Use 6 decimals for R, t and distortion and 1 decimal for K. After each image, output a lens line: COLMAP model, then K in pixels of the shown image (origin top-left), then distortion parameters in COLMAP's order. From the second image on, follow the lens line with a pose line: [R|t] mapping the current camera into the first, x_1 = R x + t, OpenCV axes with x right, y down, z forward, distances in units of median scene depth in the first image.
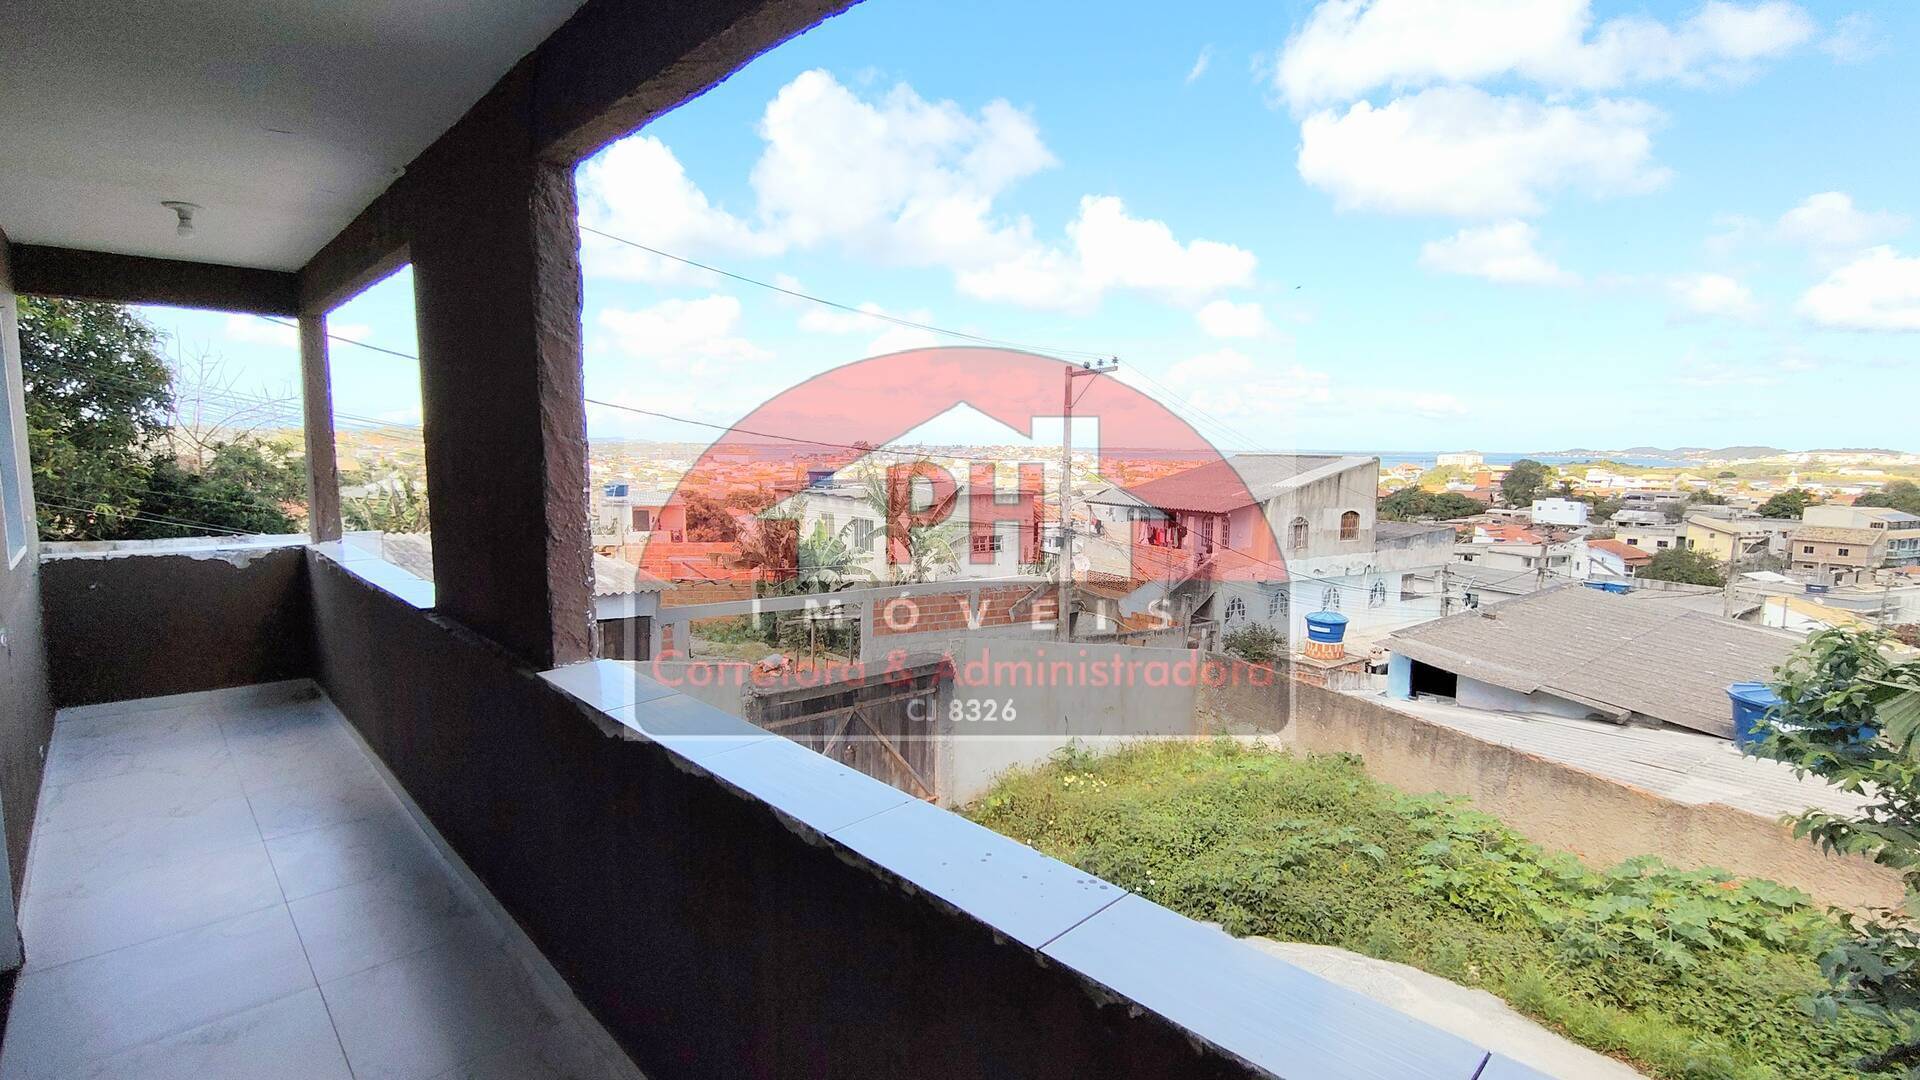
lens RADIAL K [[879.0, 0, 952.4], [0, 879.0, 535.0], [0, 0, 1]] dist [-0.010528, 0.006084]
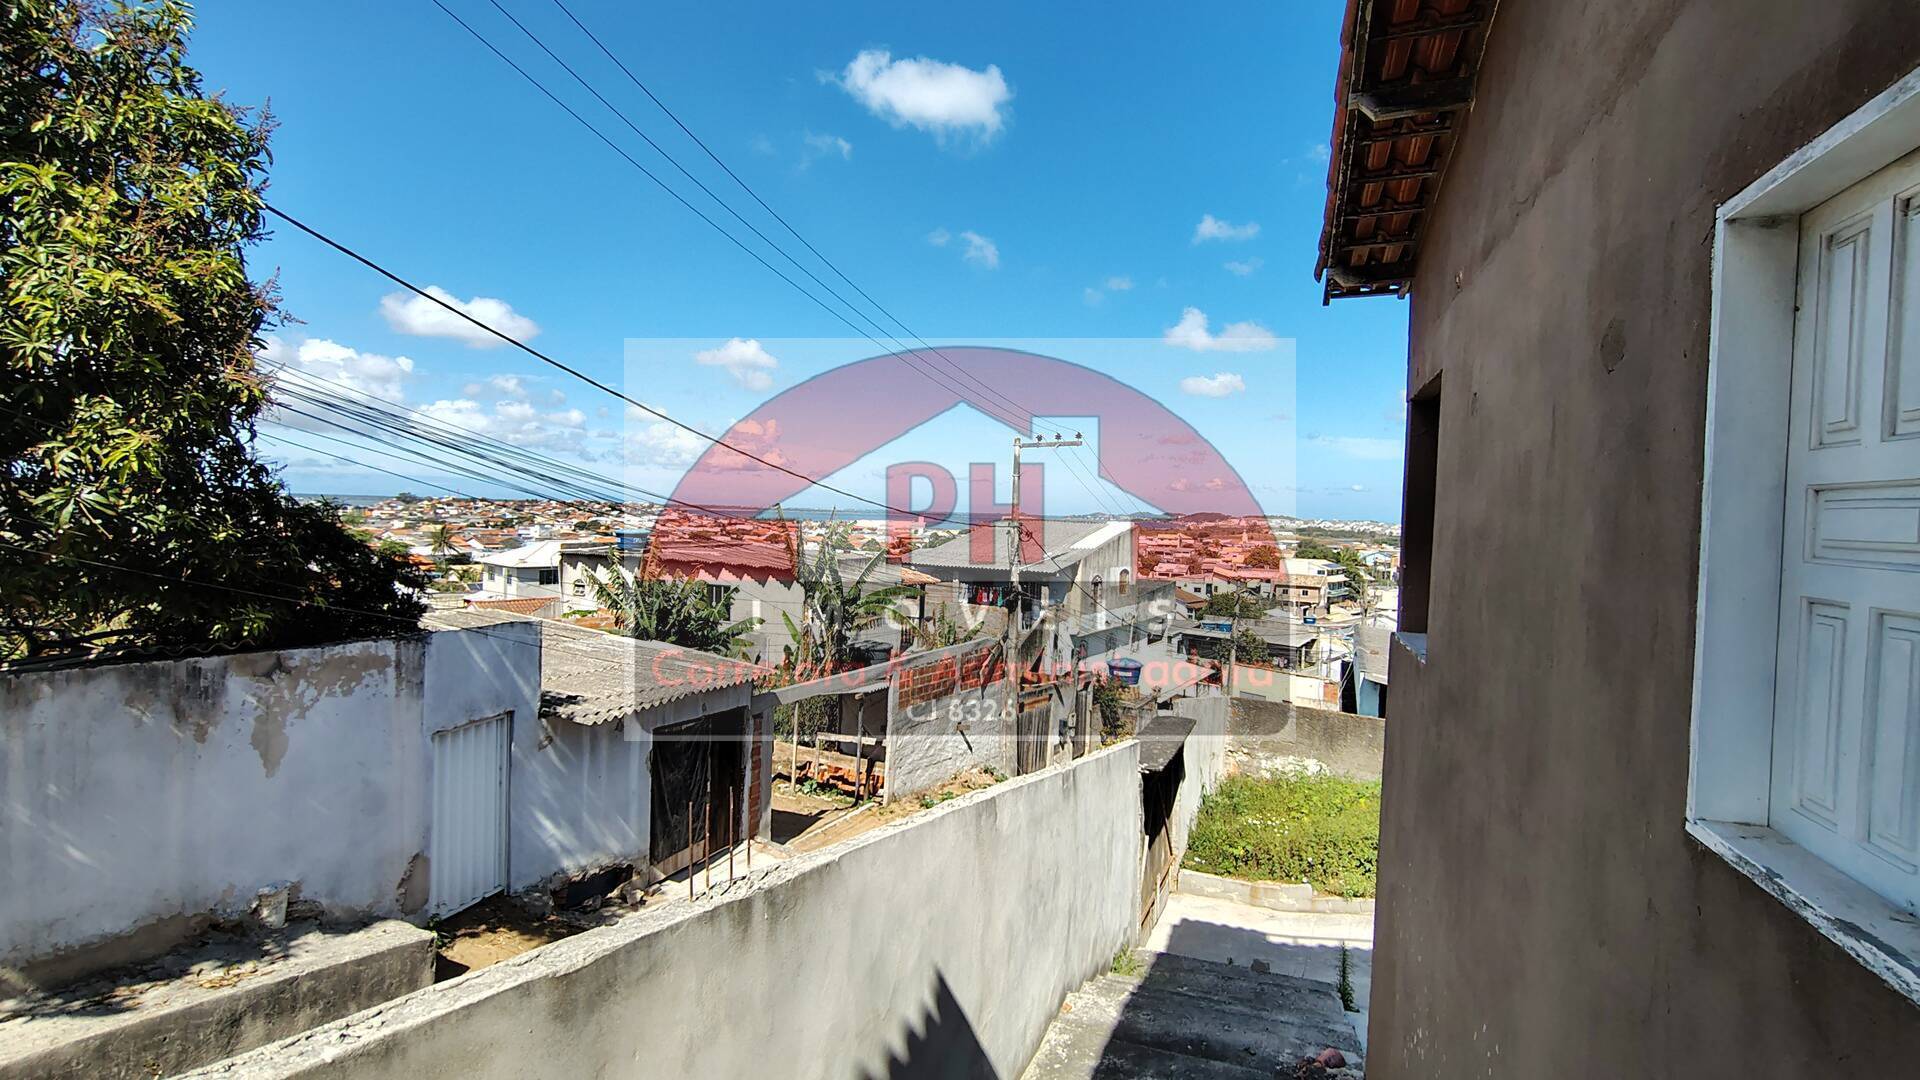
lens RADIAL K [[879.0, 0, 955.2], [0, 879.0, 540.1], [0, 0, 1]] dist [-0.010528, 0.006084]
pose [[0.894762, 0.001209, 0.446542, -0.656536], [0.025855, 0.998178, -0.054511, -0.022072], [-0.445794, 0.060319, 0.893101, 0.157866]]
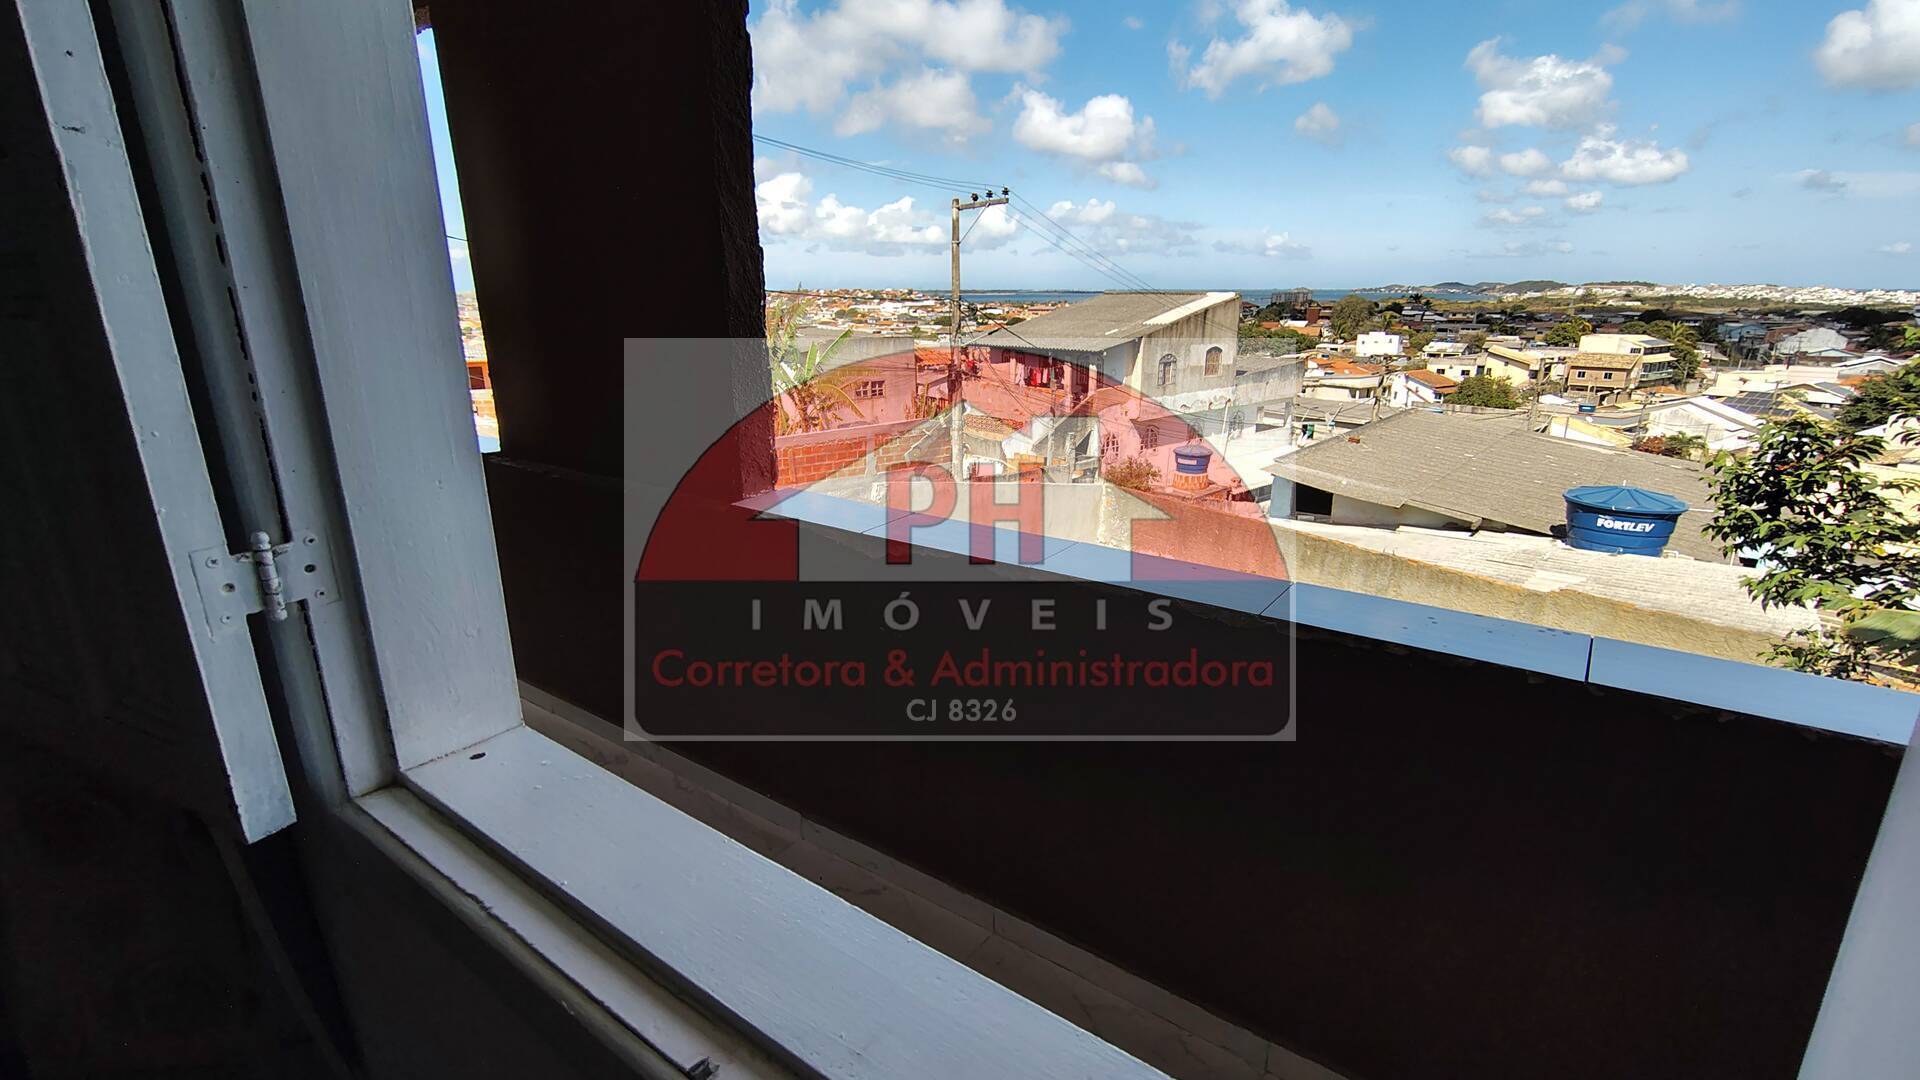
lens RADIAL K [[879.0, 0, 952.5], [0, 879.0, 532.2], [0, 0, 1]] dist [-0.010528, 0.006084]
pose [[0.985575, -0.057388, 0.159215, -0.073036], [0.029929, 0.985027, 0.169782, 0.006687], [-0.166574, -0.162567, 0.972535, 0.010848]]
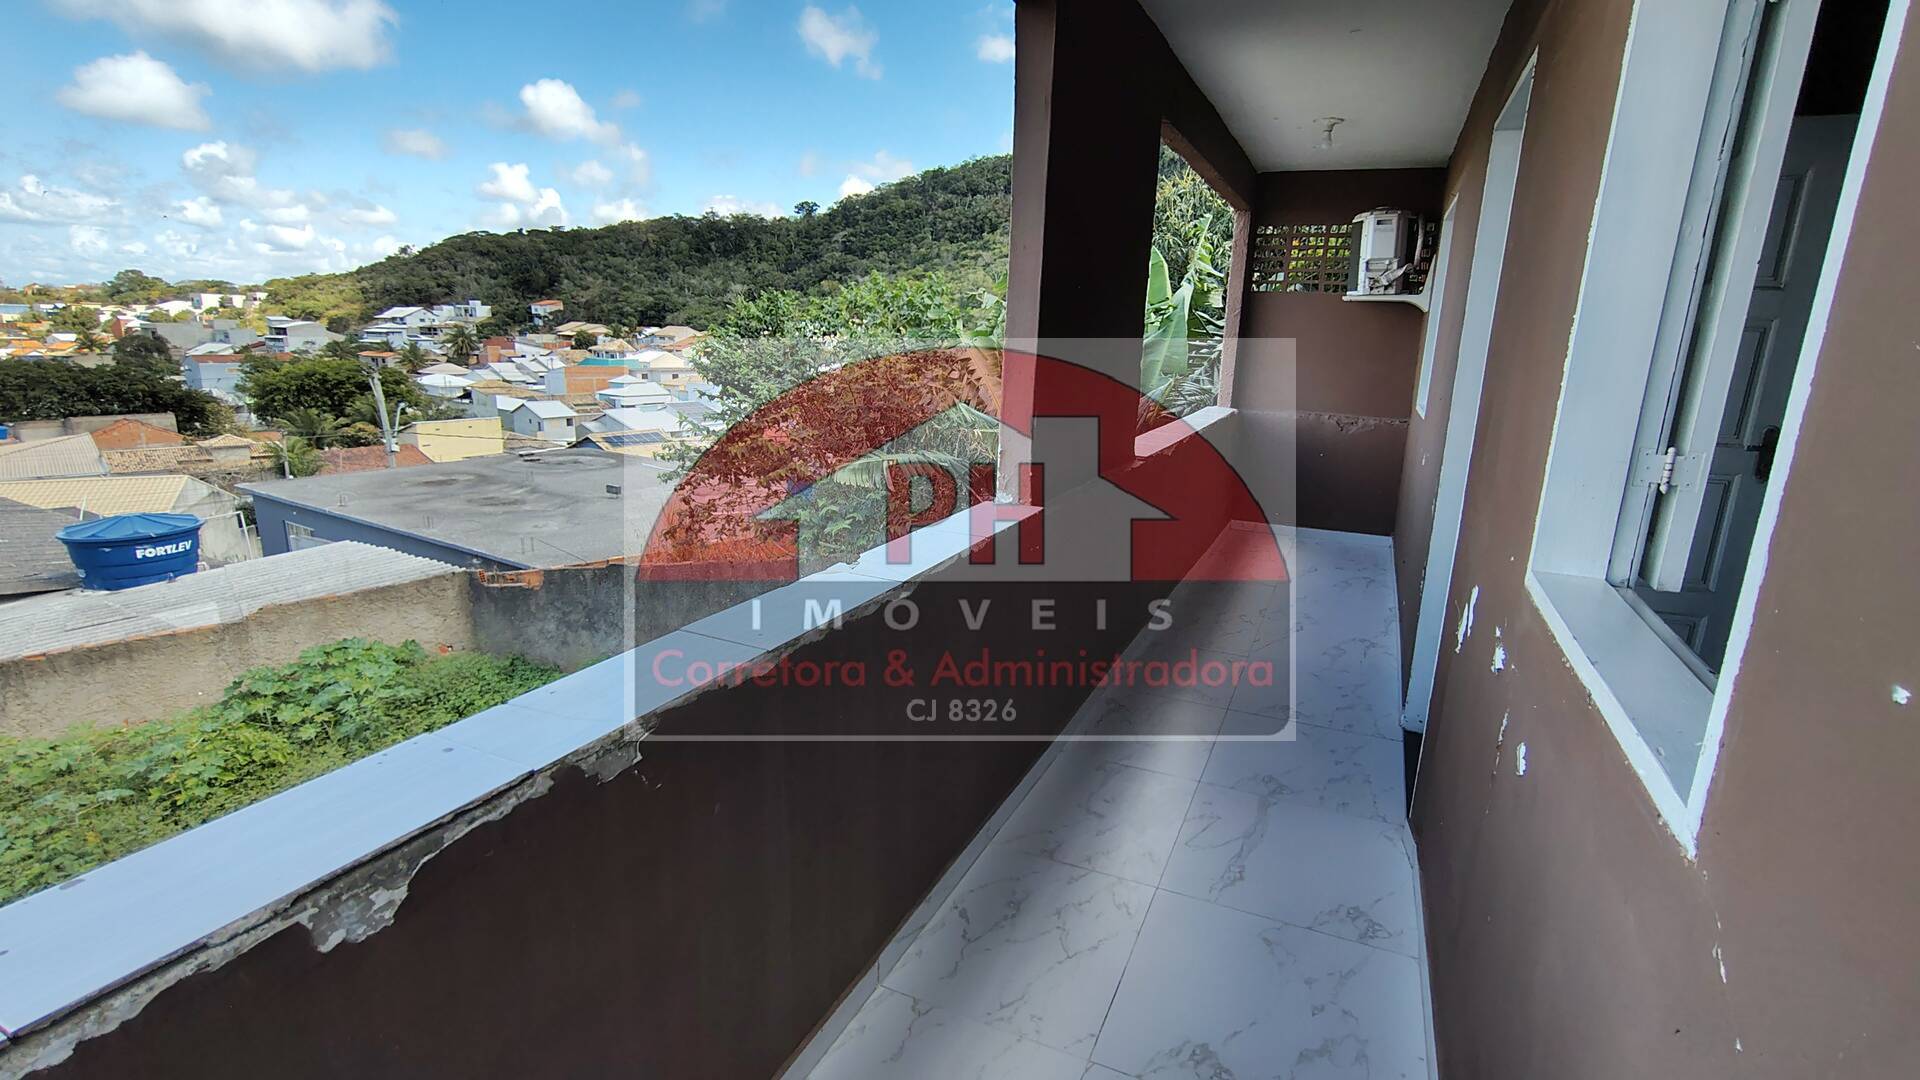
lens RADIAL K [[879.0, 0, 963.2], [0, 879.0, 540.5], [0, 0, 1]] dist [-0.010528, 0.006084]
pose [[-0.376315, -0.235611, 0.896033, -0.327190], [0.064836, 0.958056, 0.279150, -0.027425], [-0.924220, 0.163144, -0.345255, 0.346064]]
